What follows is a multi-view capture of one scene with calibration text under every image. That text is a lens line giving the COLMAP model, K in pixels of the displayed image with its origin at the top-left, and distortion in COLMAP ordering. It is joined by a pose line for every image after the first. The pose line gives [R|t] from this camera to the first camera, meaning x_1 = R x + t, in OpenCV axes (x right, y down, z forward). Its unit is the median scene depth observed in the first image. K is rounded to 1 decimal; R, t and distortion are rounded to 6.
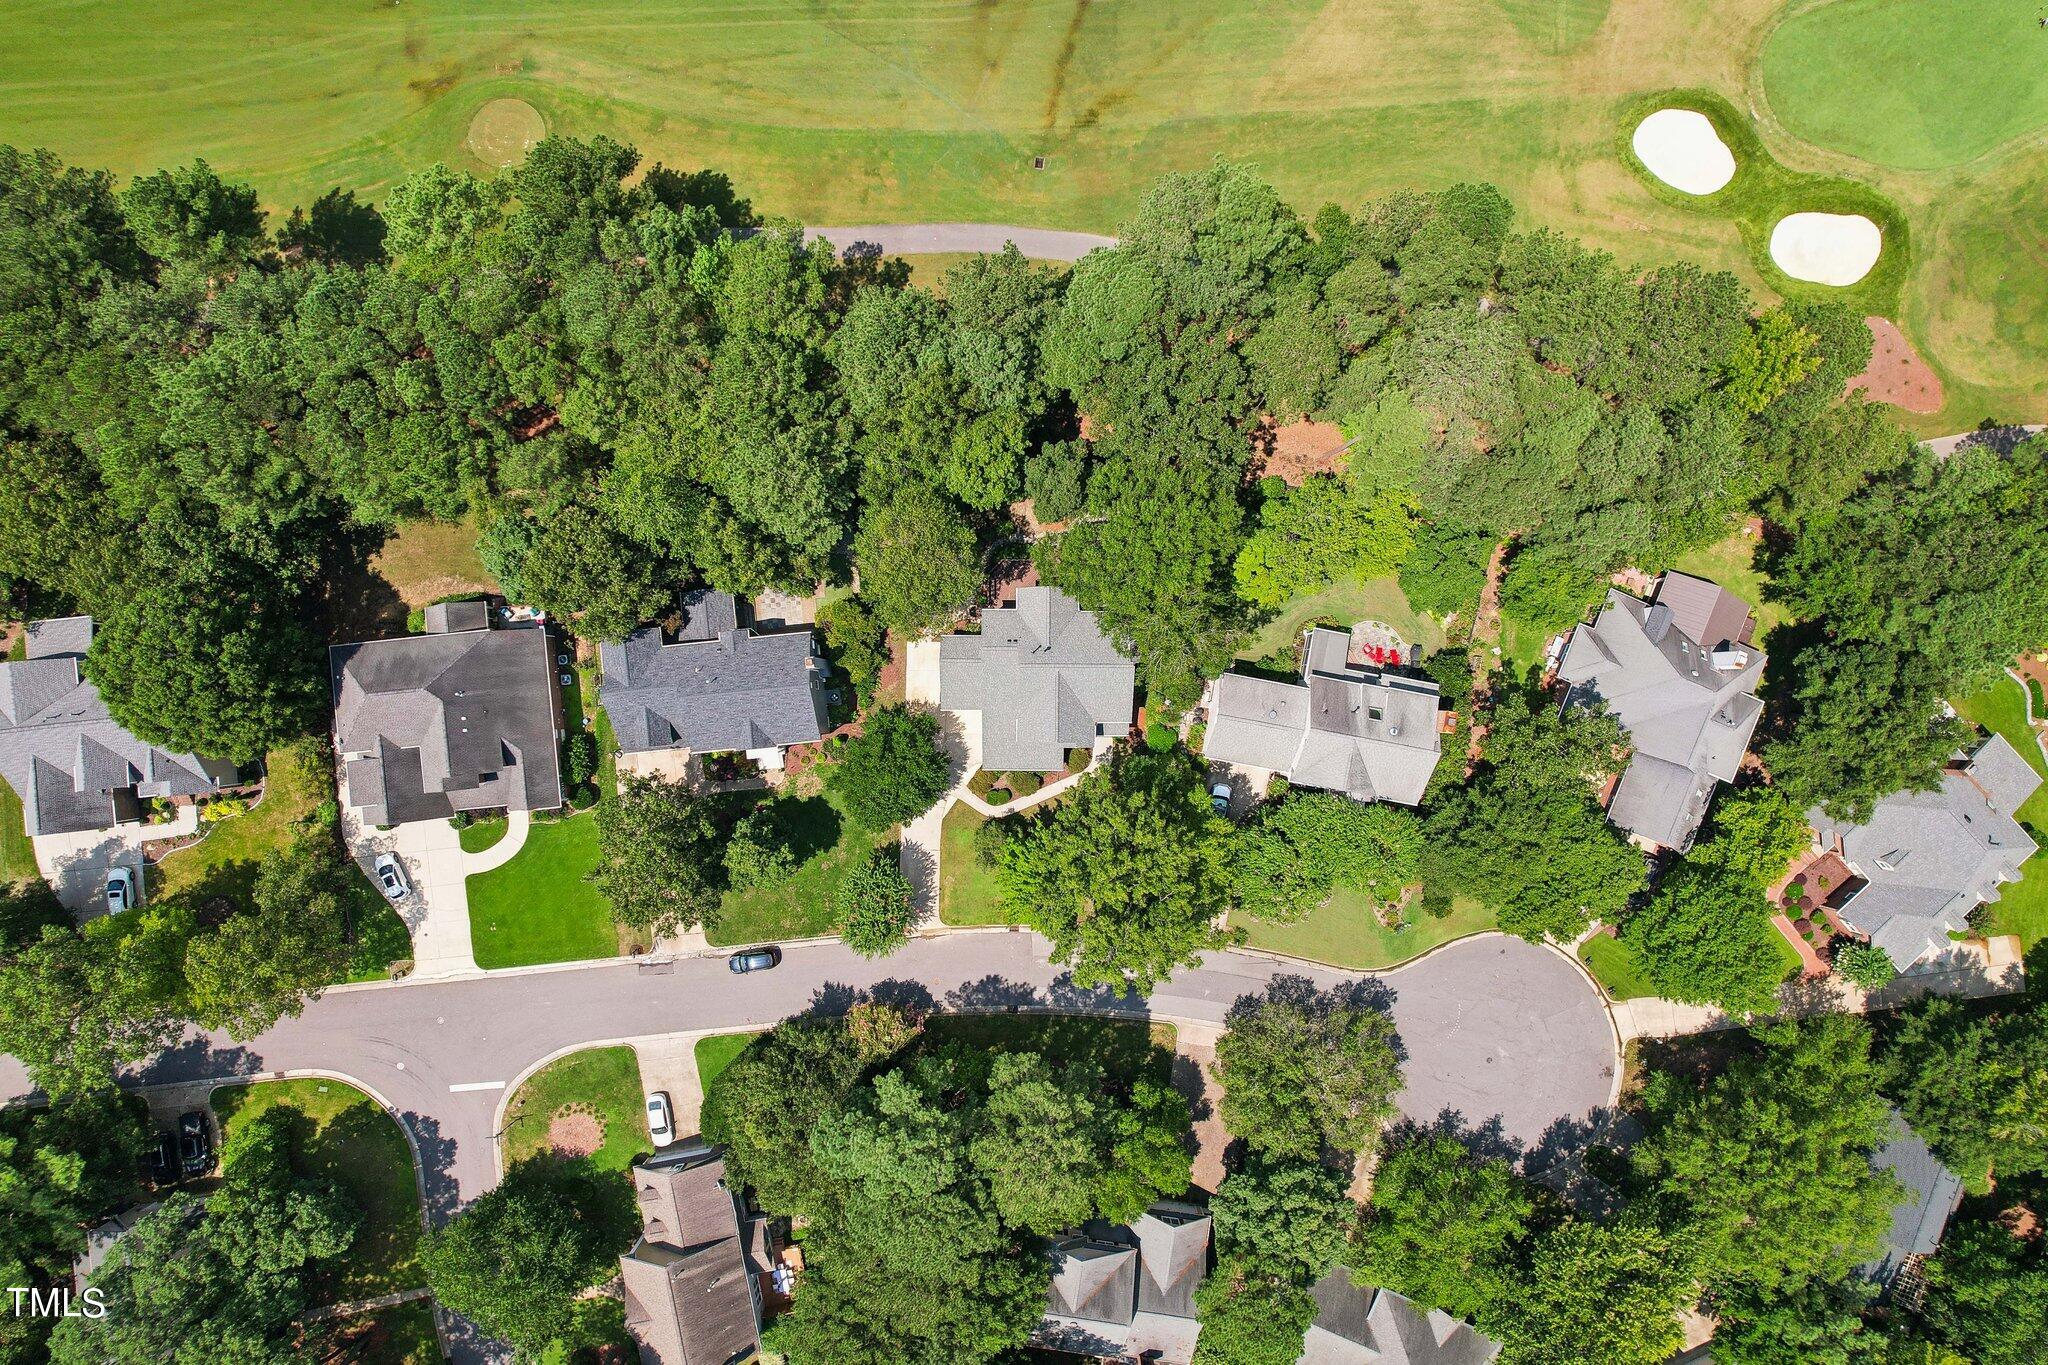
lens RADIAL K [[1320.7, 0, 1023.5], [0, 1320.7, 683.4], [0, 0, 1]] dist [0.000902, 0.000220]
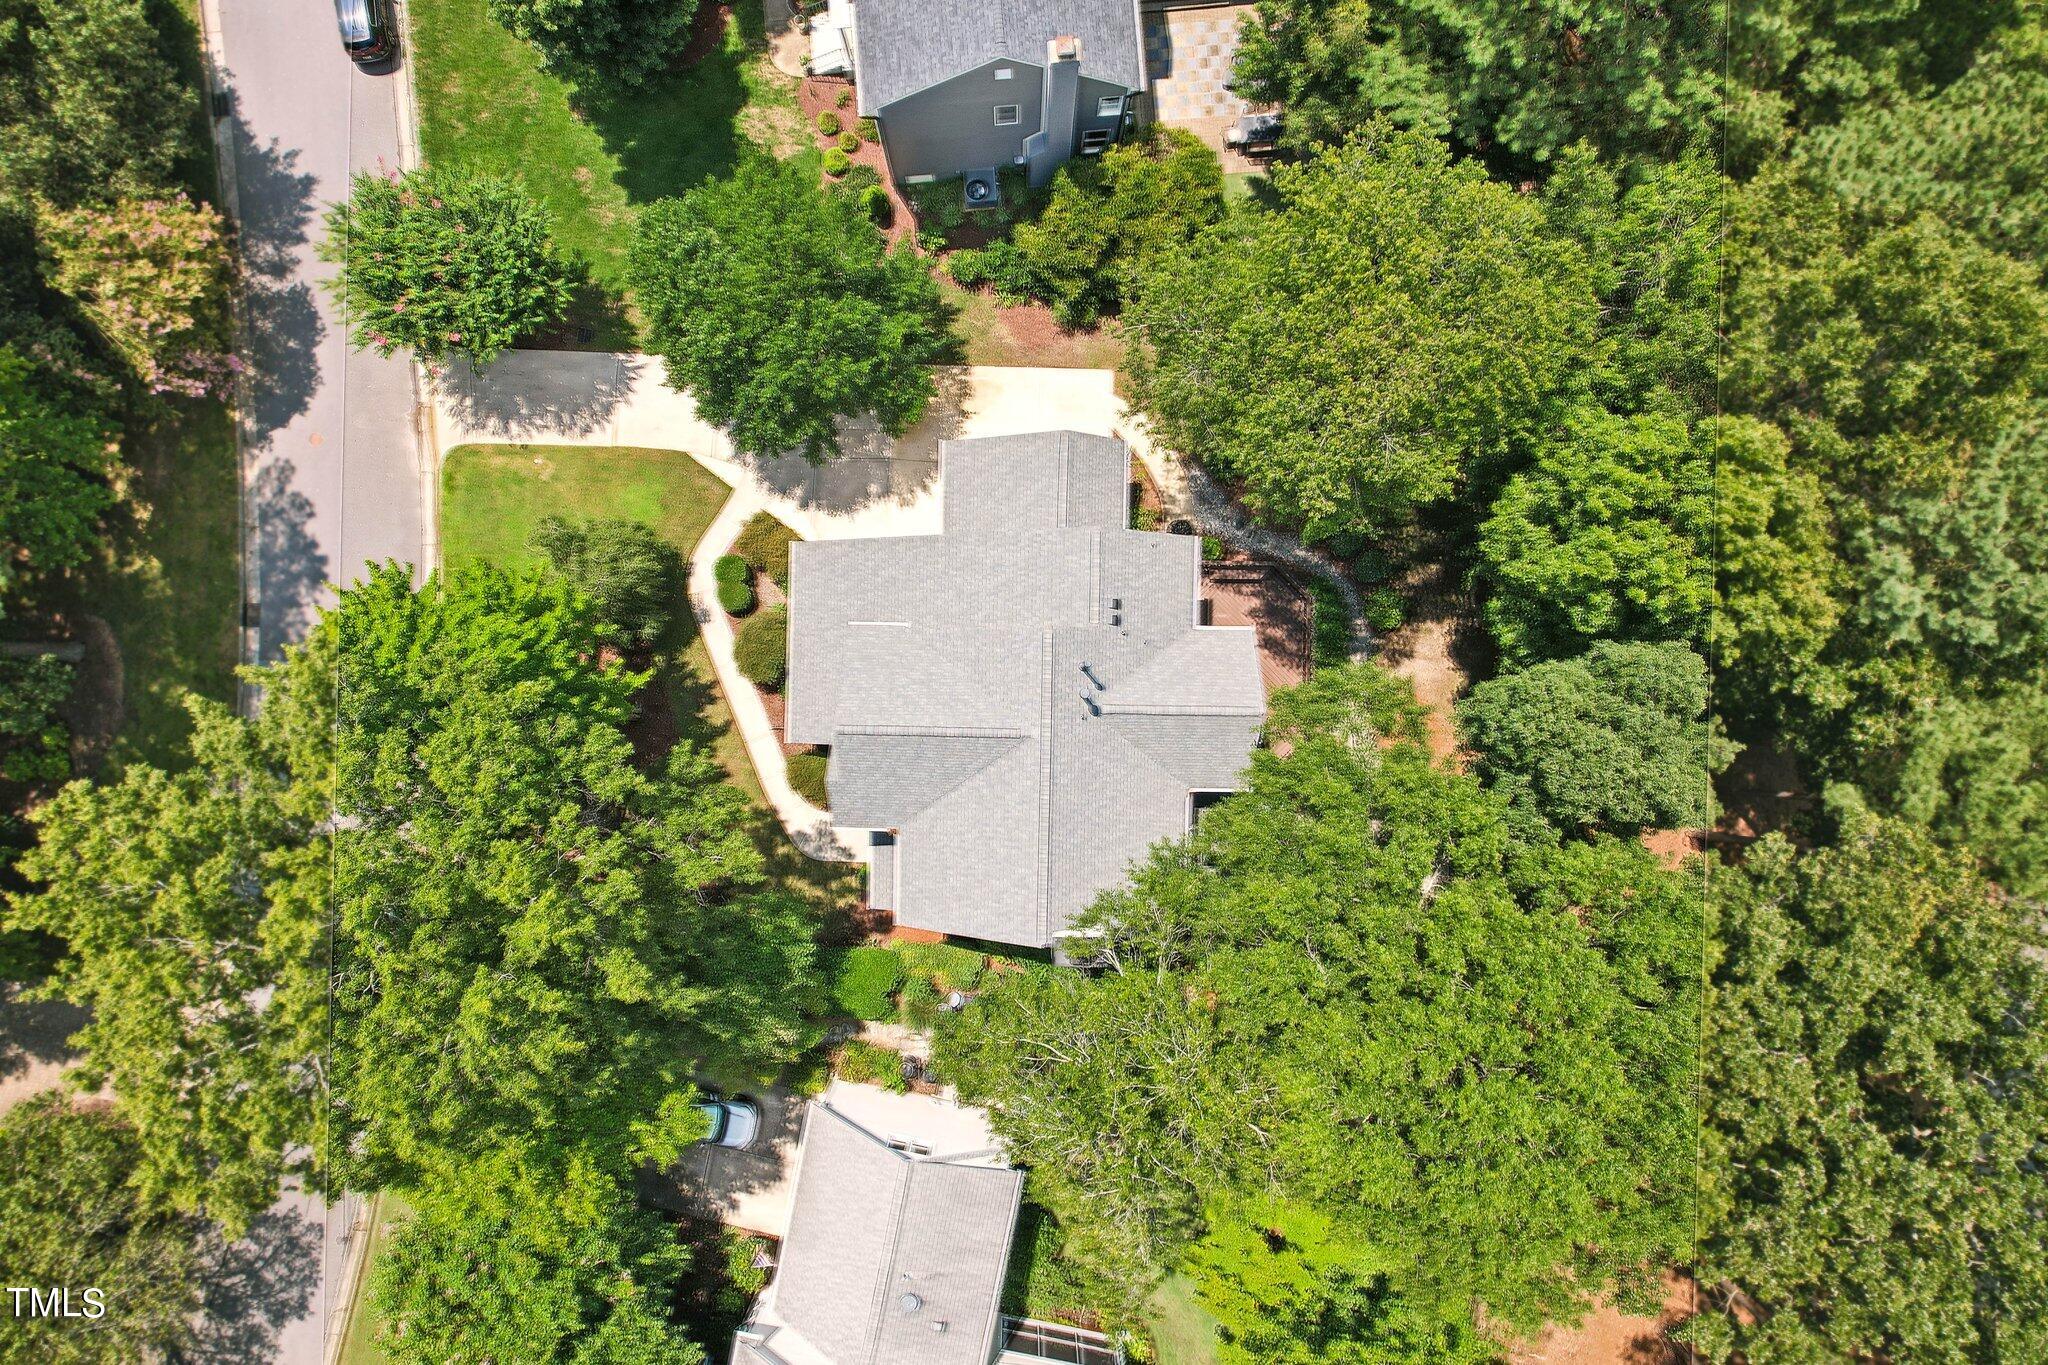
lens RADIAL K [[1320.7, 0, 1024.9], [0, 1320.7, 685.1], [0, 0, 1]] dist [0.000902, 0.000220]
pose [[-0.013197, 0.999913, 0.000401, 0.011127], [-0.999913, -0.013197, -0.000418, -0.005304], [-0.000413, -0.000407, 1.000000, 0.583728]]
